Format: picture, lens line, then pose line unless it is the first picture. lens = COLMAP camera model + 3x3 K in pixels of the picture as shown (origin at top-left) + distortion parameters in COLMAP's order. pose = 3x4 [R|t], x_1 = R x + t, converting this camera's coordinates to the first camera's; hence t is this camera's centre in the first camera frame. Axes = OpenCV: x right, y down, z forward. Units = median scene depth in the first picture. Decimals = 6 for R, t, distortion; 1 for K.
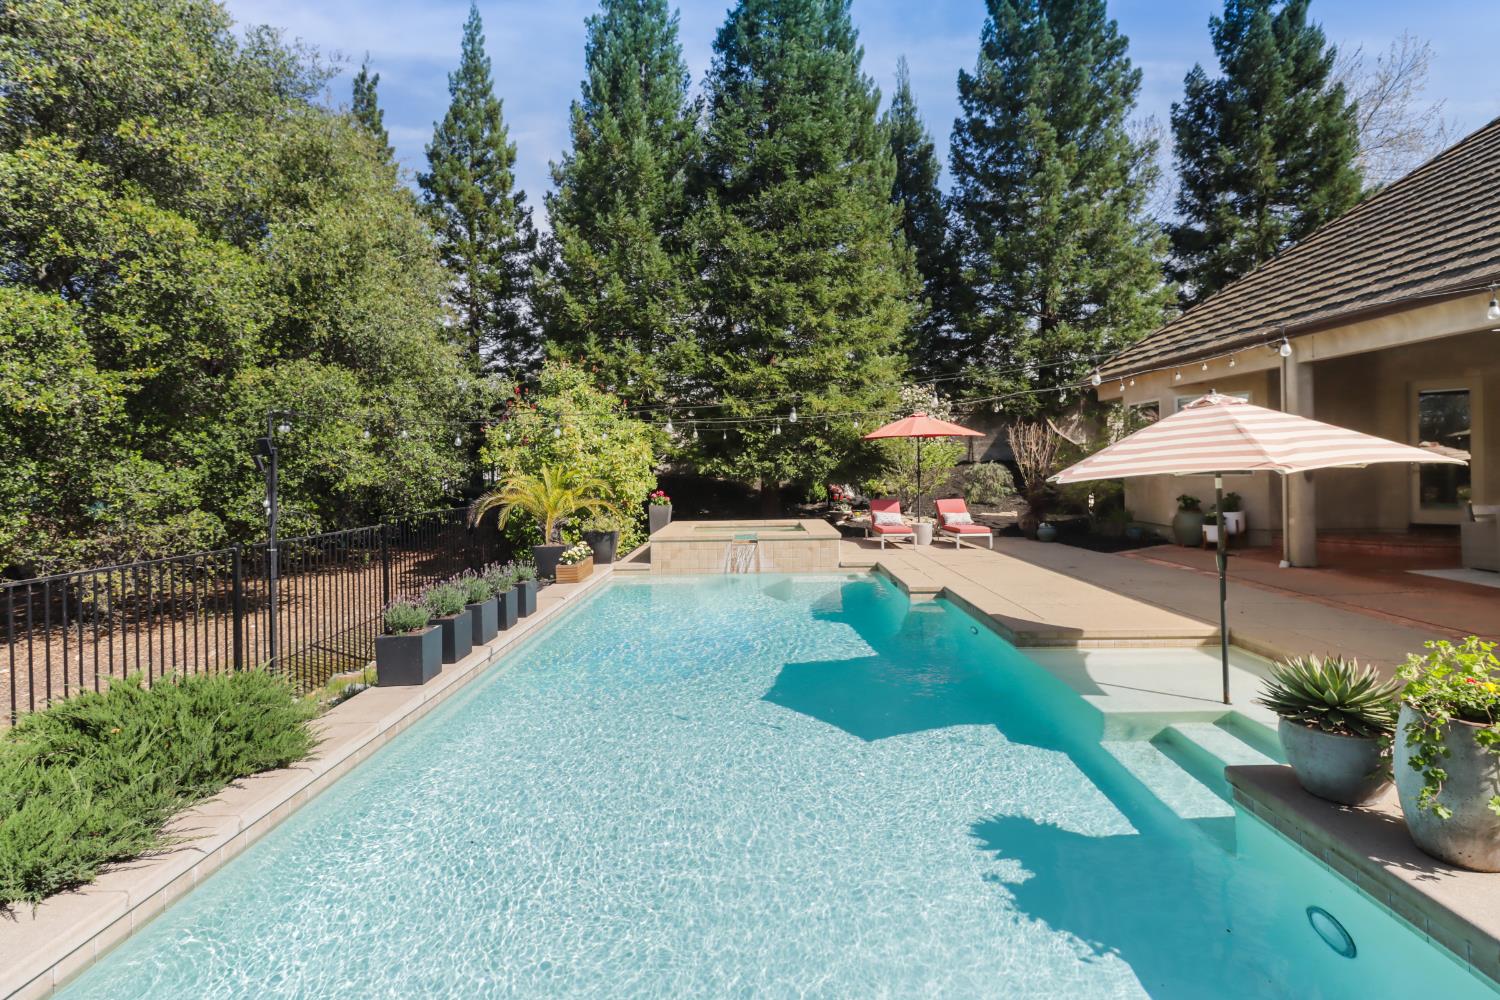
lens RADIAL K [[705.0, 0, 751.6], [0, 705.0, 464.3], [0, 0, 1]] dist [0.013476, -0.000161]
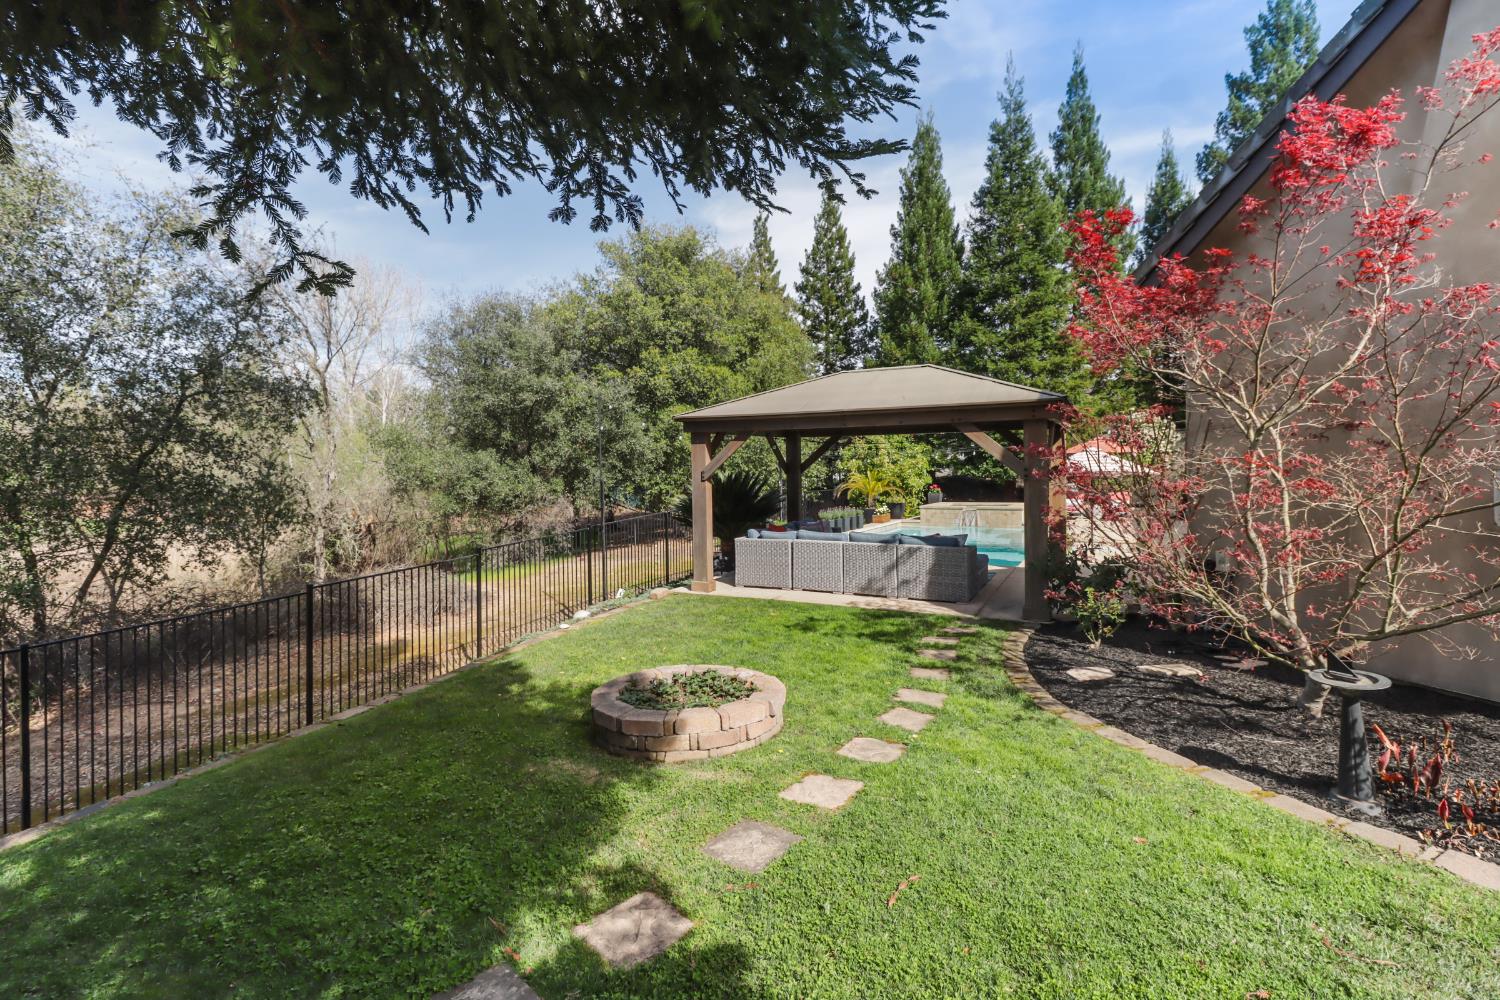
lens RADIAL K [[705.0, 0, 751.6], [0, 705.0, 464.3], [0, 0, 1]] dist [0.013476, -0.000161]
pose [[0.894548, 0.003080, -0.446962, 0.248902], [-0.002568, 0.999995, 0.001752, -0.014086], [0.446965, -0.000420, 0.894551, -0.769155]]
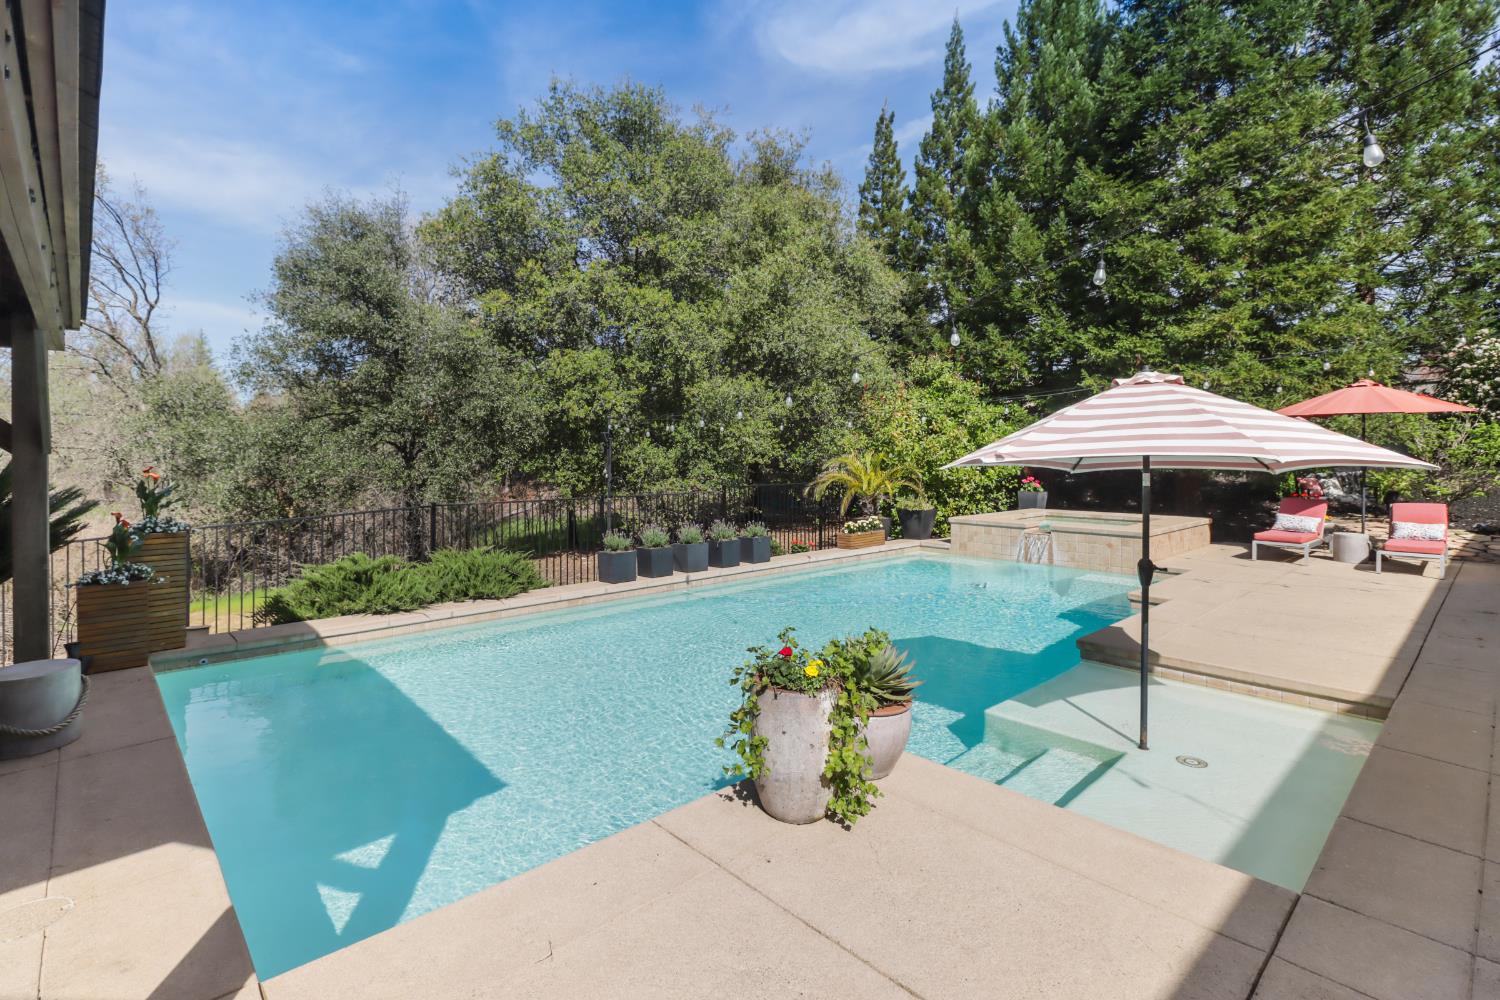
lens RADIAL K [[711.1, 0, 751.2], [0, 711.1, 467.3], [0, 0, 1]] dist [0.002055, -0.000150]
pose [[0.688454, 0.026395, -0.724799, 0.336414], [-0.006116, 0.999513, 0.030590, -0.003447], [0.725254, -0.016627, 0.688281, 0.038683]]
